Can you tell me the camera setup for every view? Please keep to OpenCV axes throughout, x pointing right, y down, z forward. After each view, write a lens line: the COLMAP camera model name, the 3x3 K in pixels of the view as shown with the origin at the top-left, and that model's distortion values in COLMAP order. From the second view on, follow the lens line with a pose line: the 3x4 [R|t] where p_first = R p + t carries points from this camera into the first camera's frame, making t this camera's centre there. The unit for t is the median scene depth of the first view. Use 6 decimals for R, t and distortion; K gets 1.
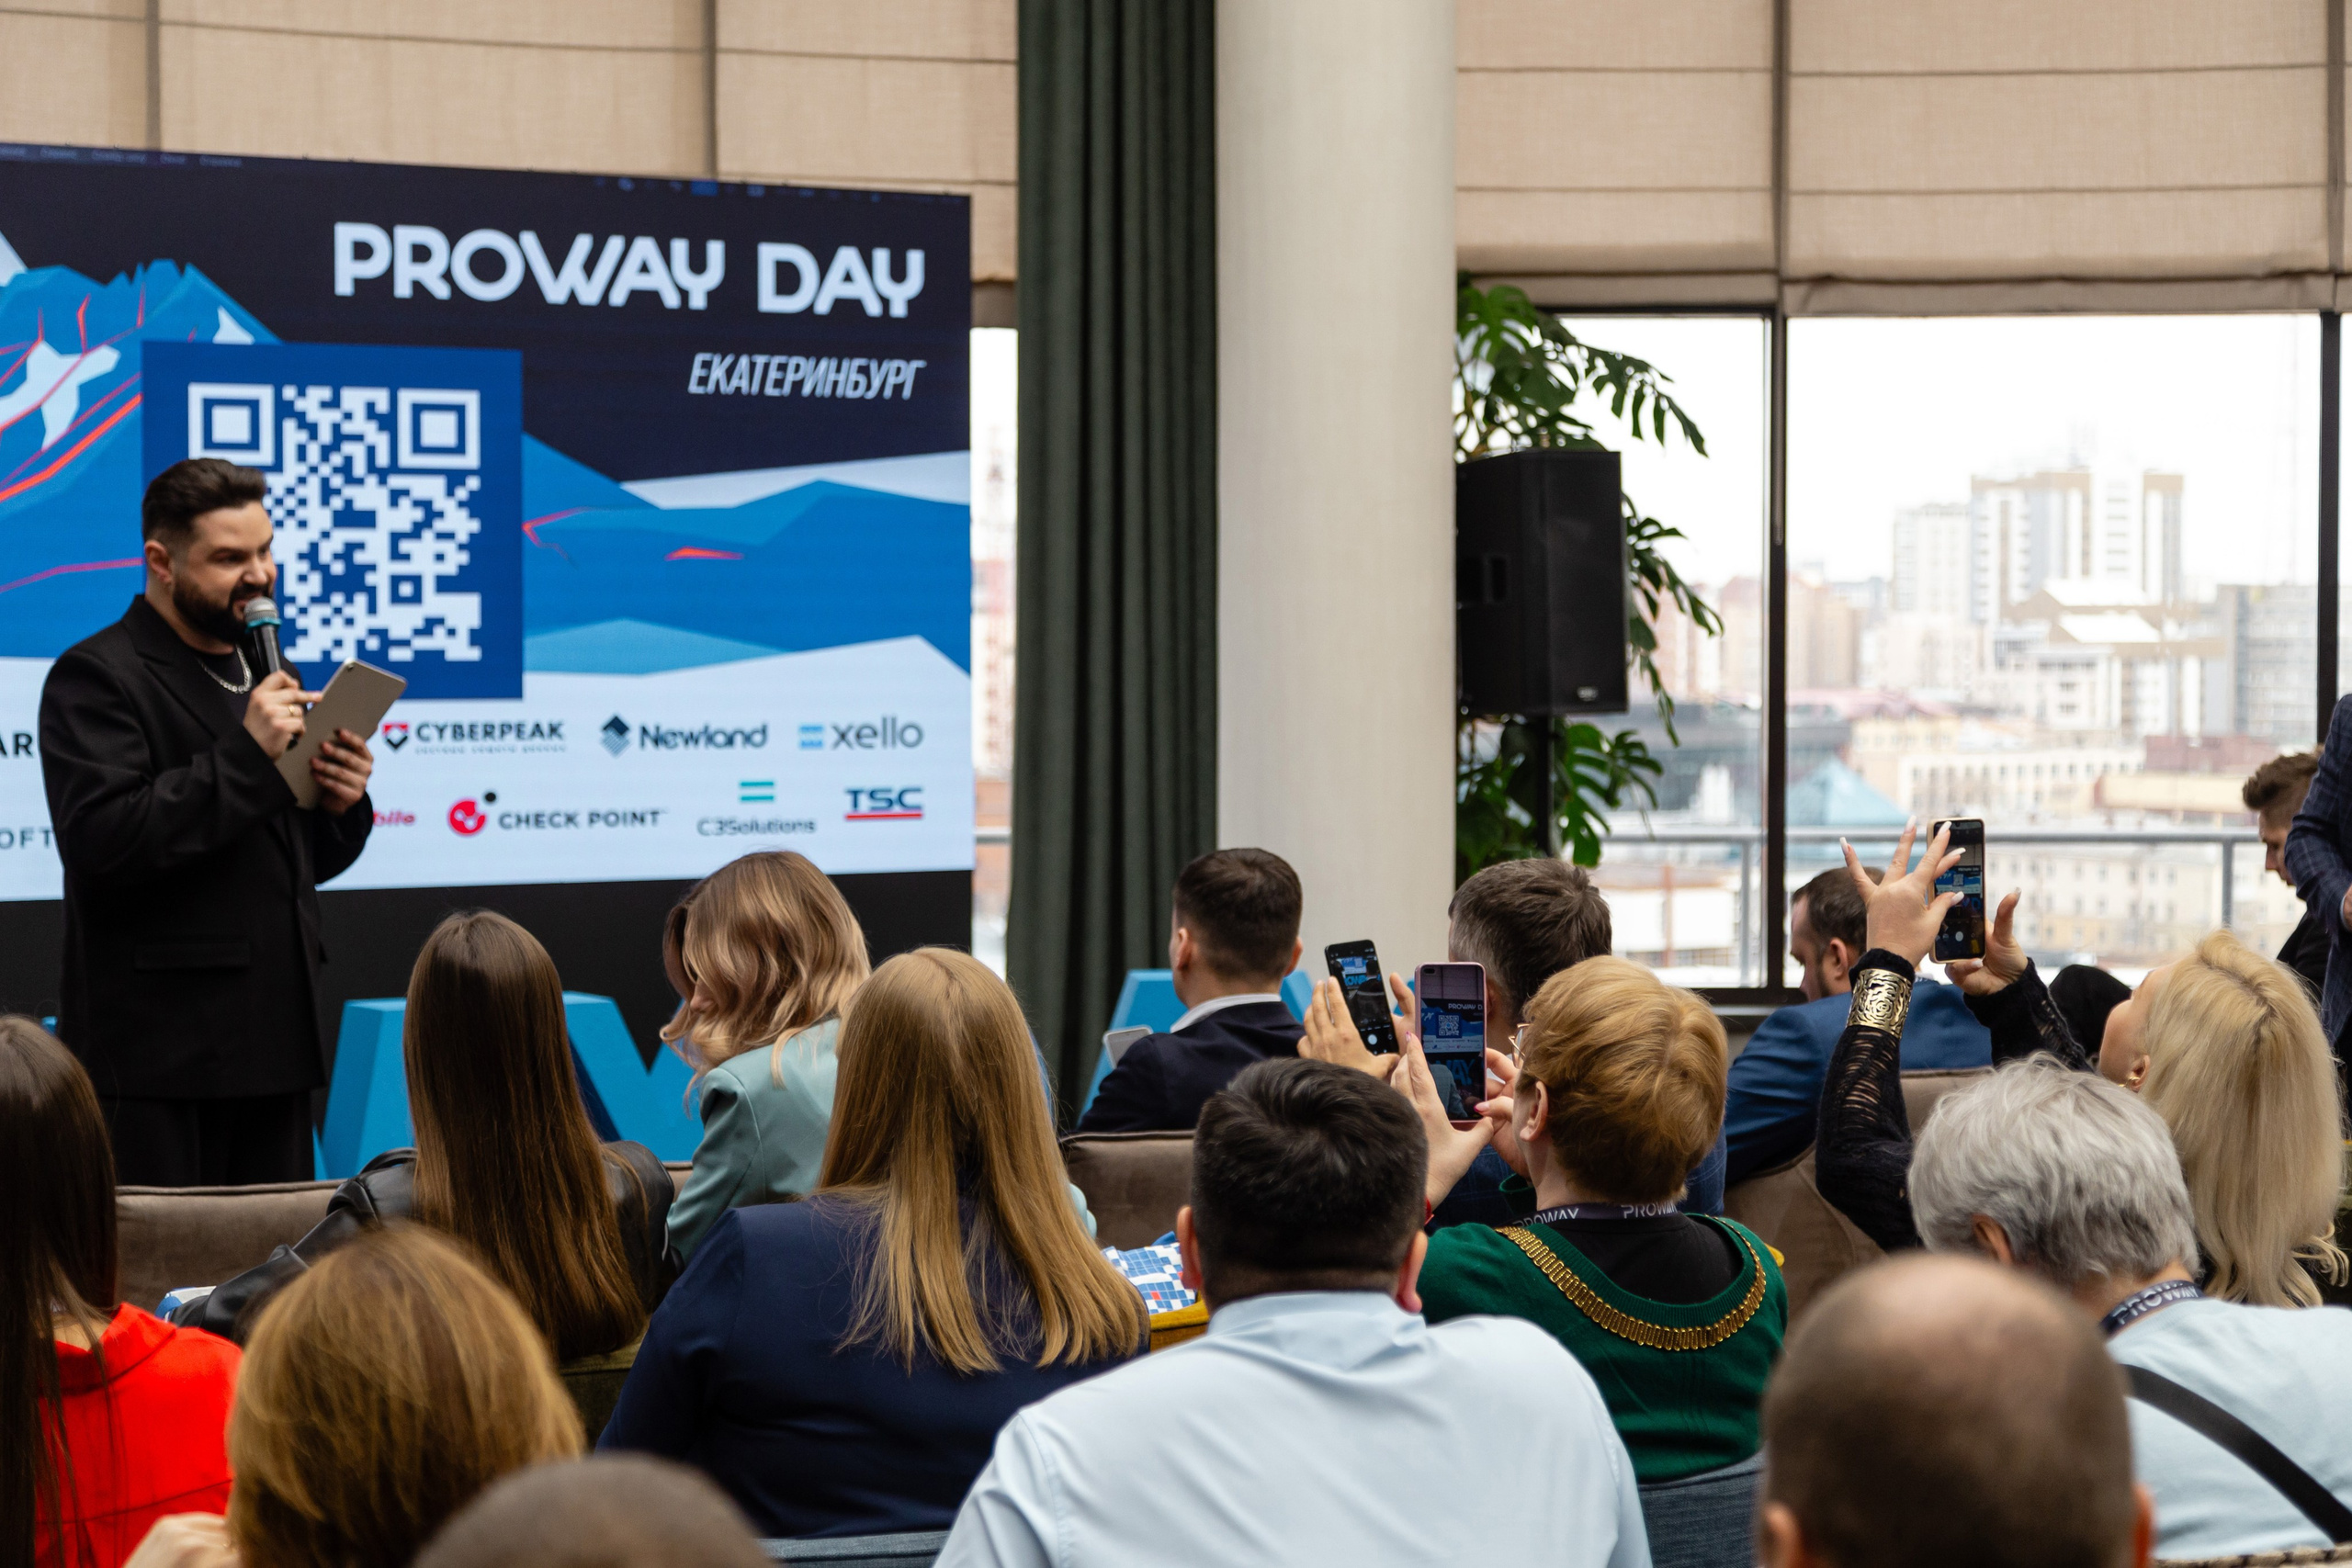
lens RADIAL K [[4593.4, 0, 1176.0], [0, 4593.4, 784.0], [0, 0, 1]] dist [0.019185, -0.135914]
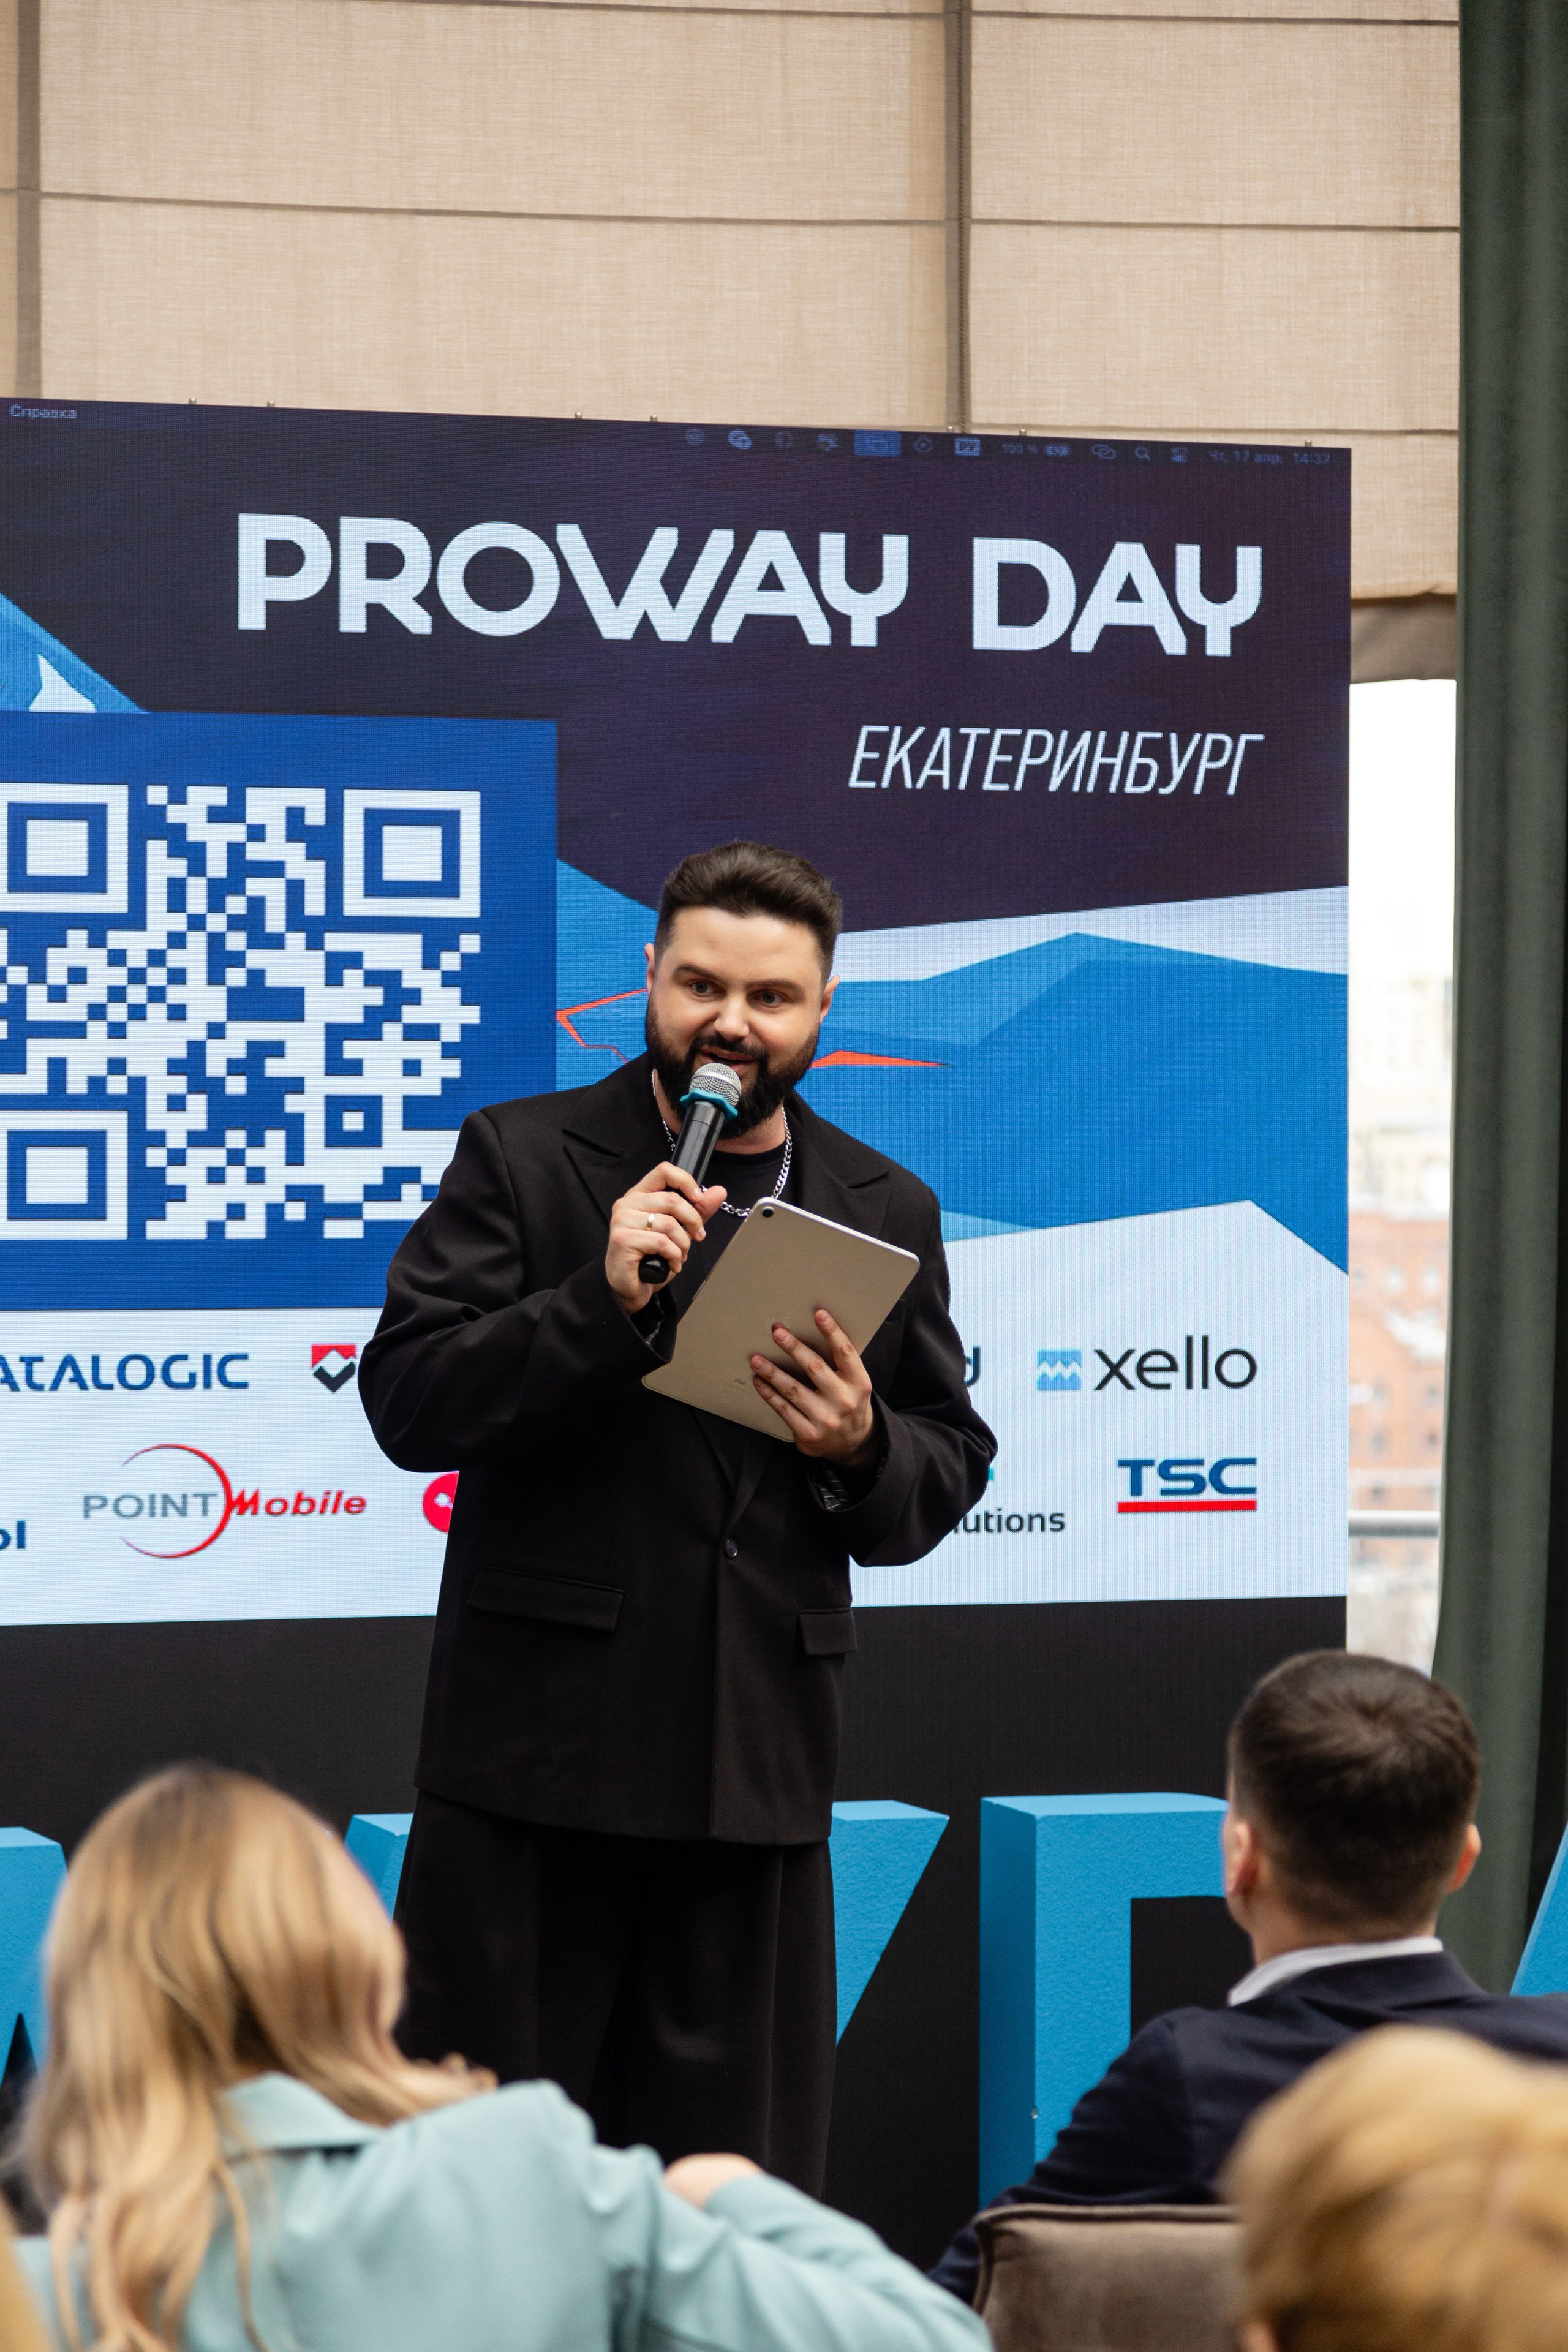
lens RADIAL K [[6636.0, 0, 736.5], [0, 6636.0, 1210.3], [0, 0, 1]] dist [0.018169, 0.096764]
pose [[0.974029, 0.006275, -0.226335, 0.076190], [-0.011284, 0.999719, -0.020847, -0.013187], [0.226140, 0.022859, 0.973827, 0.168013]]
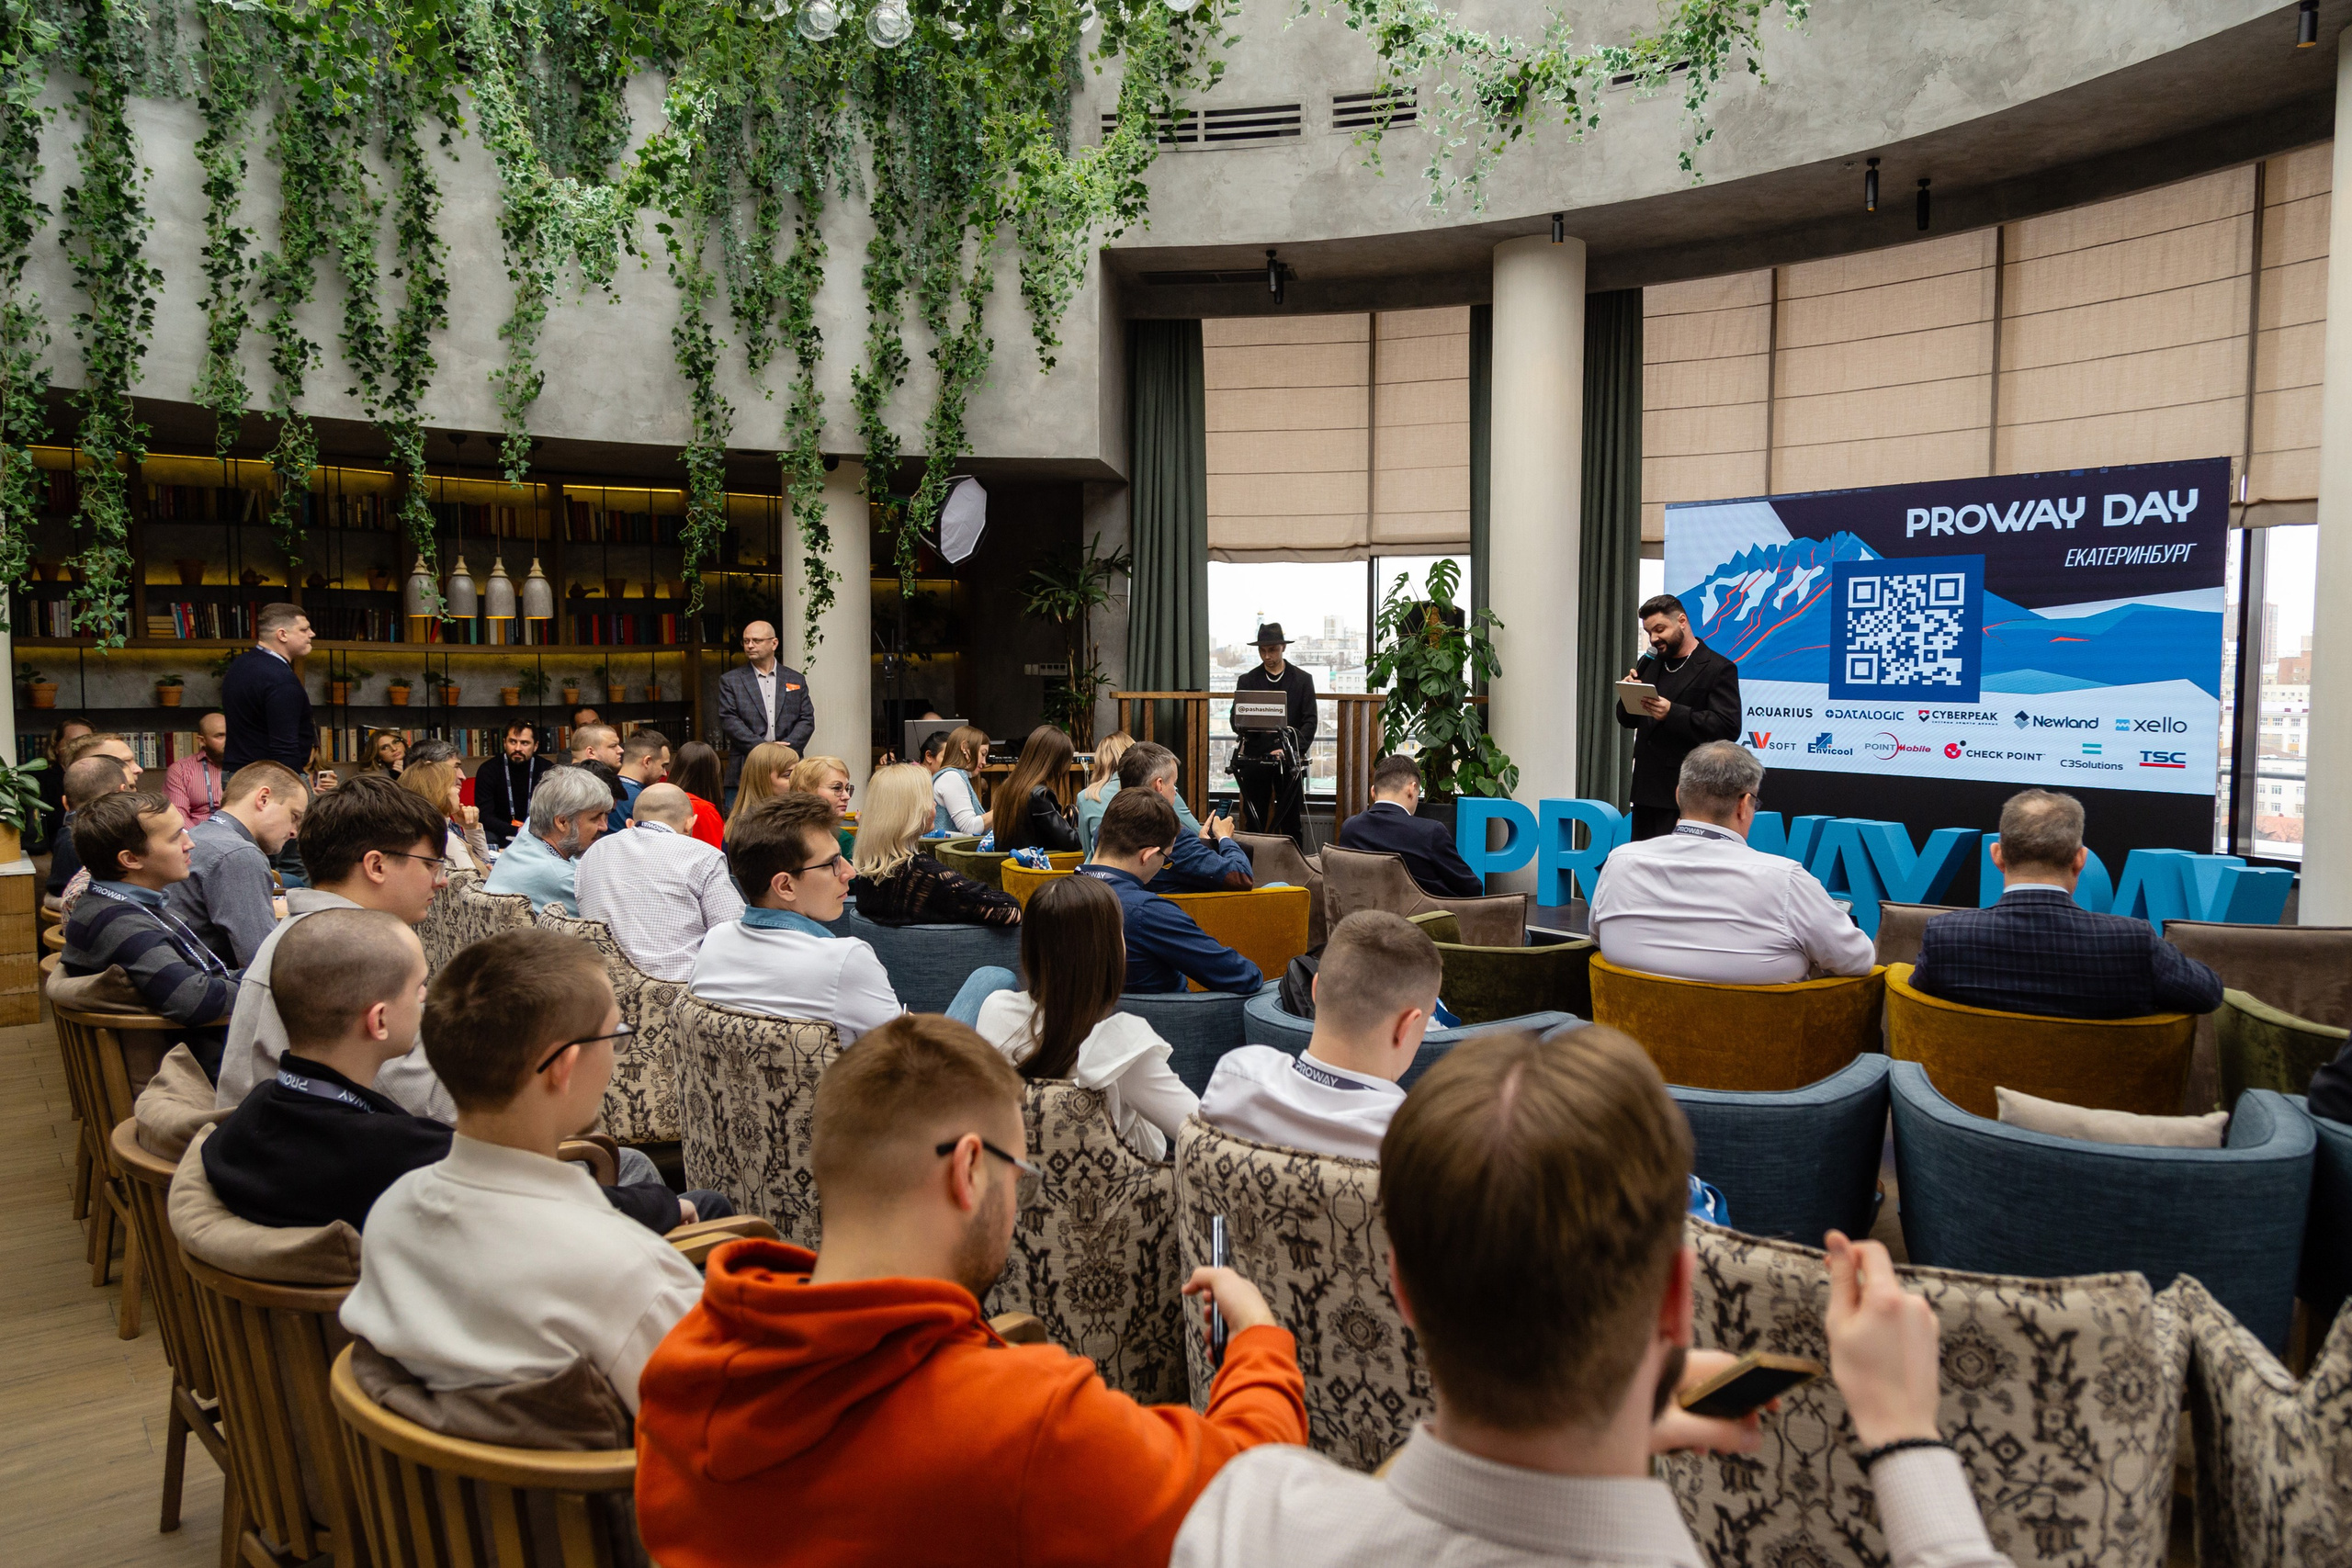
lens RADIAL K [[1643.7, 0, 1230.9], [0, 1643.7, 774.7], [0, 0, 1]] dist [-0.002059, 0.003841]
pose [[0.124647, 0.070956, -0.989661, 0.651671], [-0.040703, 0.996966, 0.066353, -0.022014], [0.991366, 0.032011, 0.127157, 0.516401]]
